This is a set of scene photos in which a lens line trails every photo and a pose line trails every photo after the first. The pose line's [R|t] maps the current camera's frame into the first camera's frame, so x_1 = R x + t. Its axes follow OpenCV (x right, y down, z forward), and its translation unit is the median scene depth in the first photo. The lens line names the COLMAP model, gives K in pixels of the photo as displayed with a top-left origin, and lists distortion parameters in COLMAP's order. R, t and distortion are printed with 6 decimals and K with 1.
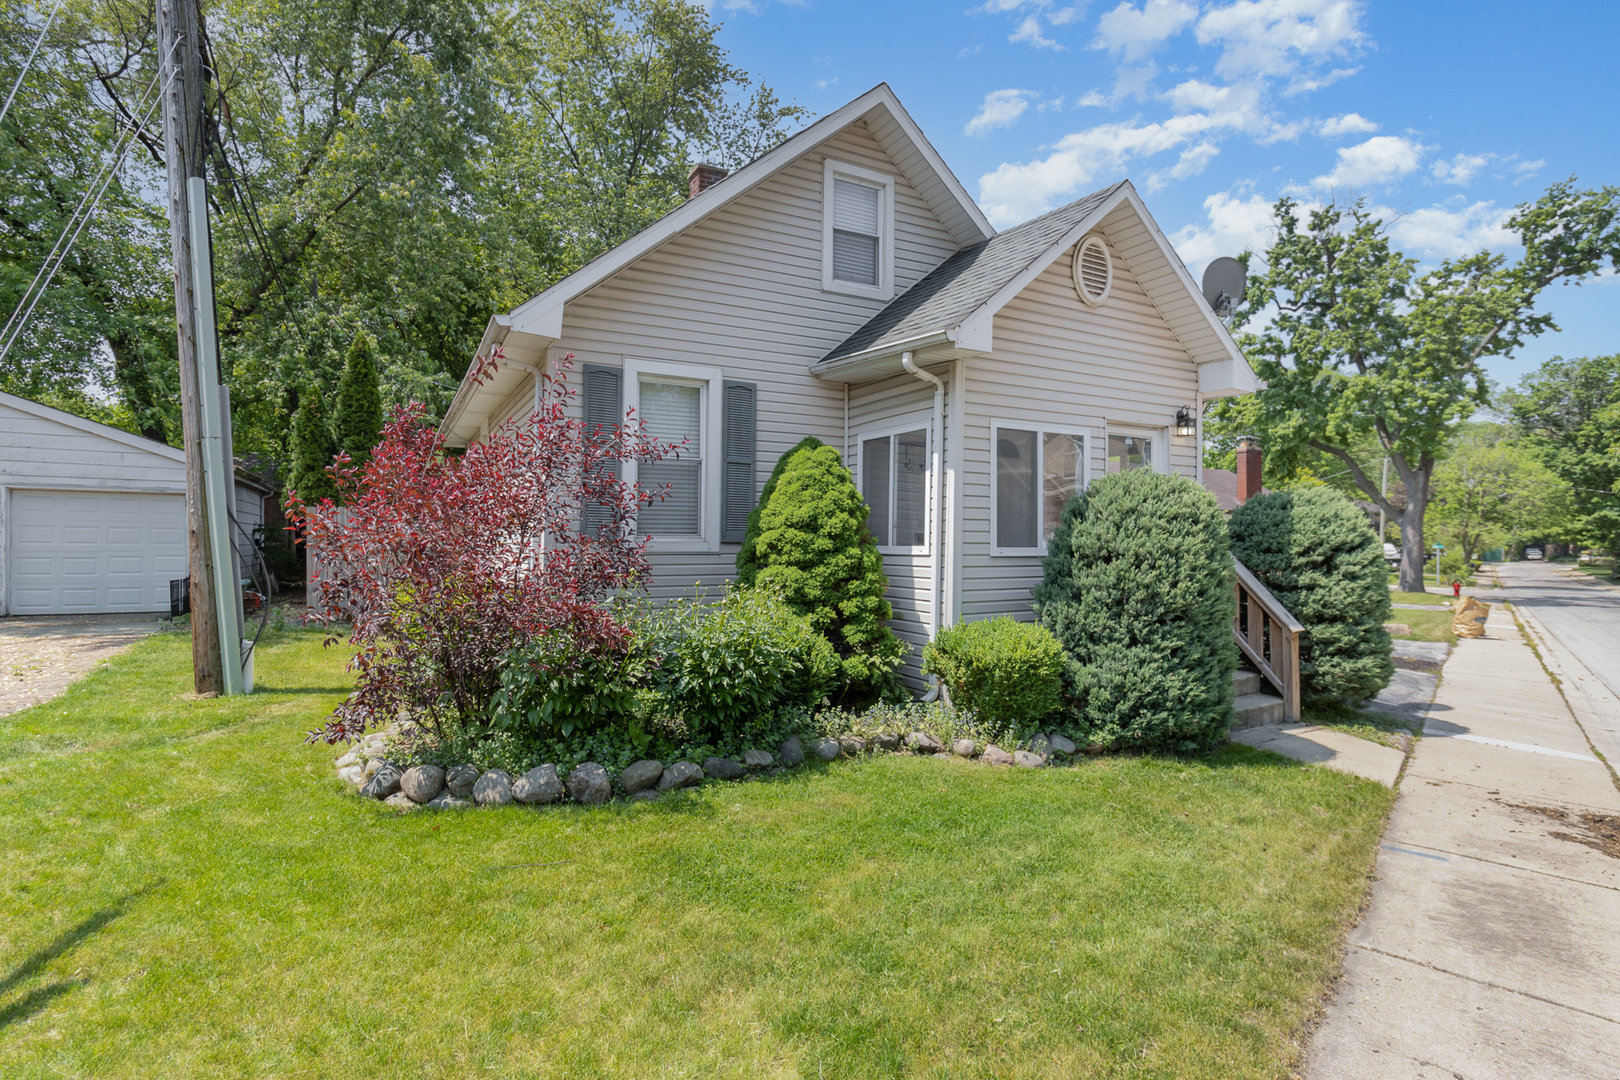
lens RADIAL K [[756.8, 0, 816.4], [0, 756.8, 507.7], [0, 0, 1]] dist [-0.000779, -0.000249]
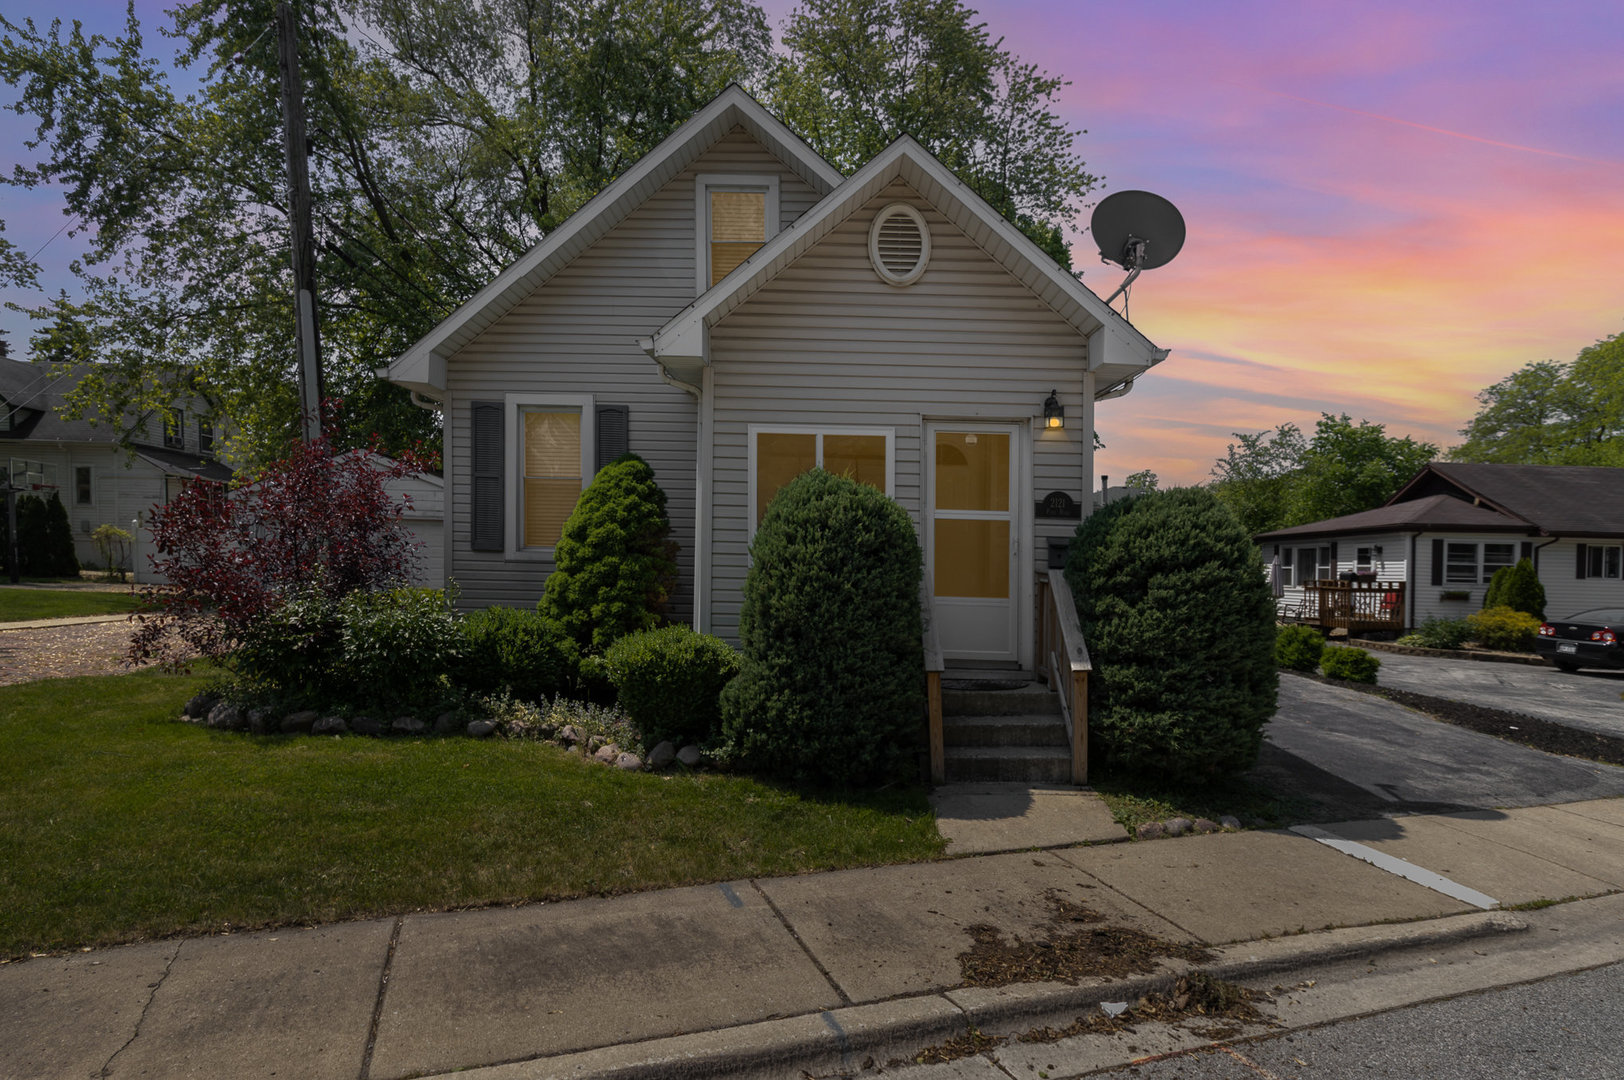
lens RADIAL K [[792.9, 0, 811.8], [0, 792.9, 567.6], [0, 0, 1]] dist [0.001121, 0.000154]
pose [[0.879899, 0.018055, -0.474817, 0.781066], [0.000702, 0.999227, 0.039296, 0.024089], [0.475160, -0.034910, 0.879207, 0.148372]]
